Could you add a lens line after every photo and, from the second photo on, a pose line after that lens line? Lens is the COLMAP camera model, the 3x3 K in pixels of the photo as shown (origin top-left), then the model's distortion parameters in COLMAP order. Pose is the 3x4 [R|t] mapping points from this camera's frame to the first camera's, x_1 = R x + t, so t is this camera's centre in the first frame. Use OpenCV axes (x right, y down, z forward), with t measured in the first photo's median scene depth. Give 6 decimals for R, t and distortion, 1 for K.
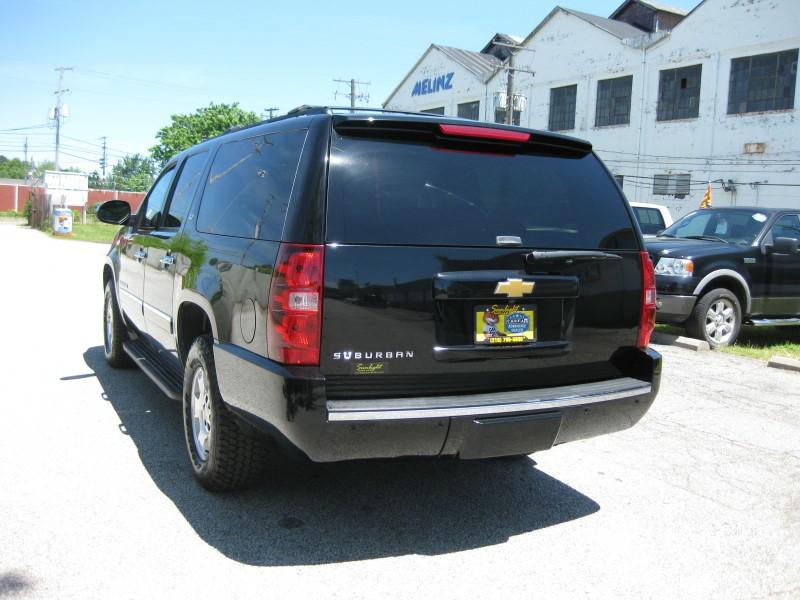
lens RADIAL K [[814.7, 0, 401.9], [0, 814.7, 305.9], [0, 0, 1]] dist [-0.107601, 0.000000]
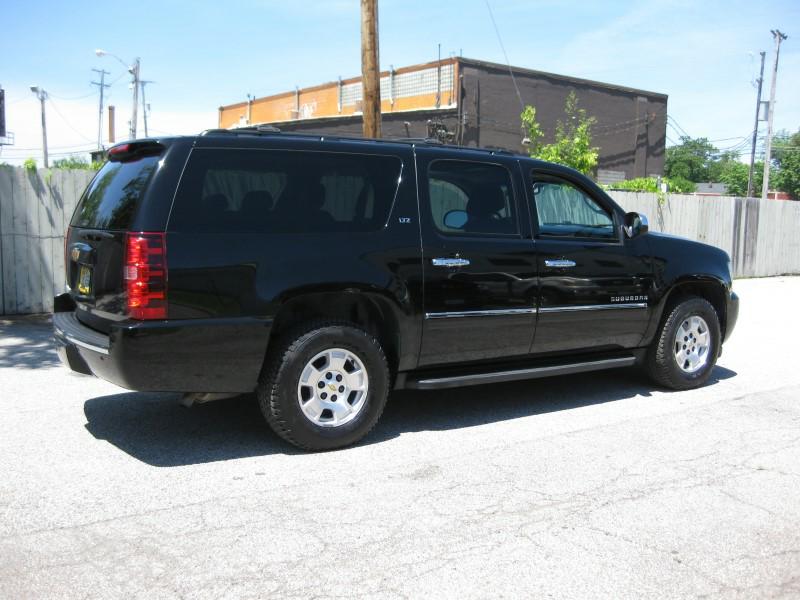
lens RADIAL K [[814.7, 0, 397.5], [0, 814.7, 301.1], [0, 0, 1]] dist [-0.107601, 0.000000]
pose [[0.109257, 0.067414, -0.991725, 1.454693], [-0.127045, 0.990462, 0.053332, -0.078531], [0.985861, 0.120167, 0.116780, 1.250946]]
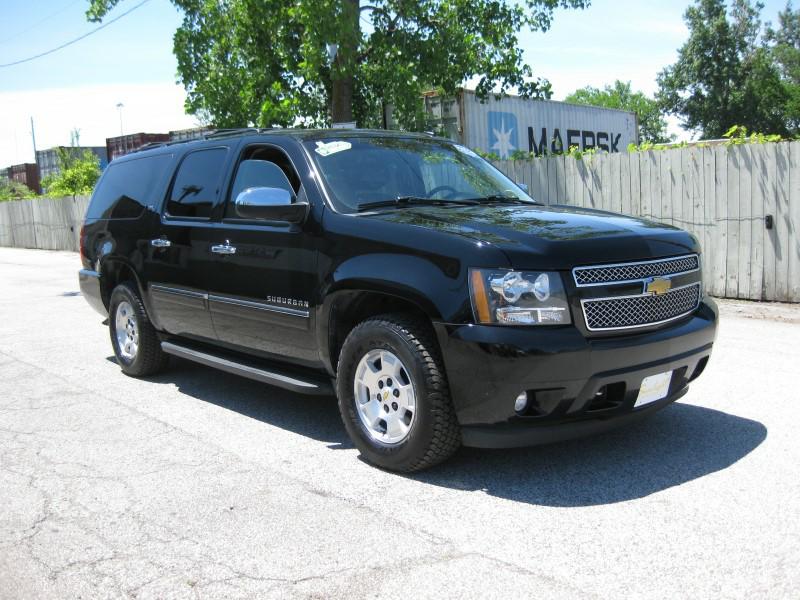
lens RADIAL K [[814.7, 0, 397.7], [0, 814.7, 305.1], [0, 0, 1]] dist [-0.107601, 0.000000]
pose [[-0.973271, 0.017222, -0.229013, 0.020921], [-0.035998, 0.973418, 0.226191, -0.328737], [0.226821, 0.228389, -0.946779, 3.075726]]
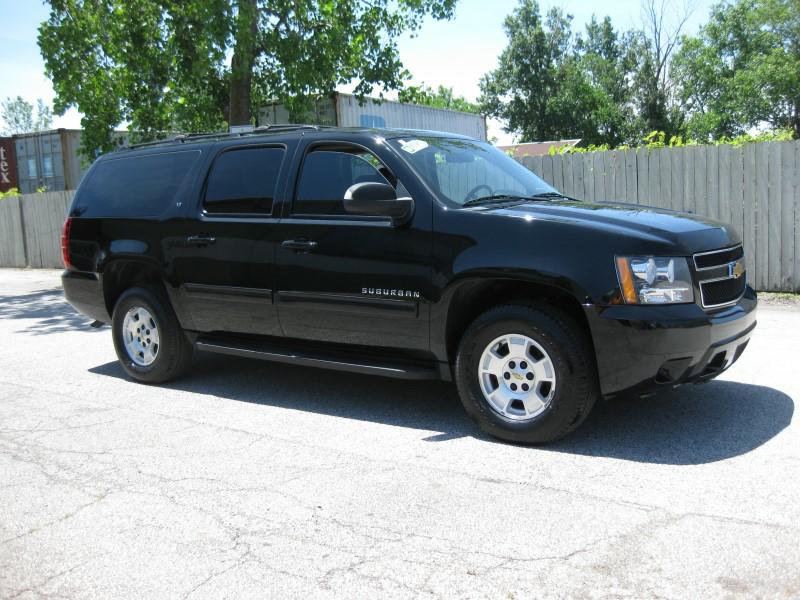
lens RADIAL K [[814.7, 0, 392.8], [0, 814.7, 303.9], [0, 0, 1]] dist [-0.107601, 0.000000]
pose [[-0.899635, 0.050460, -0.433717, 0.431531], [-0.047060, 0.976309, 0.211200, -0.306550], [0.434099, 0.210414, -0.875947, 2.971166]]
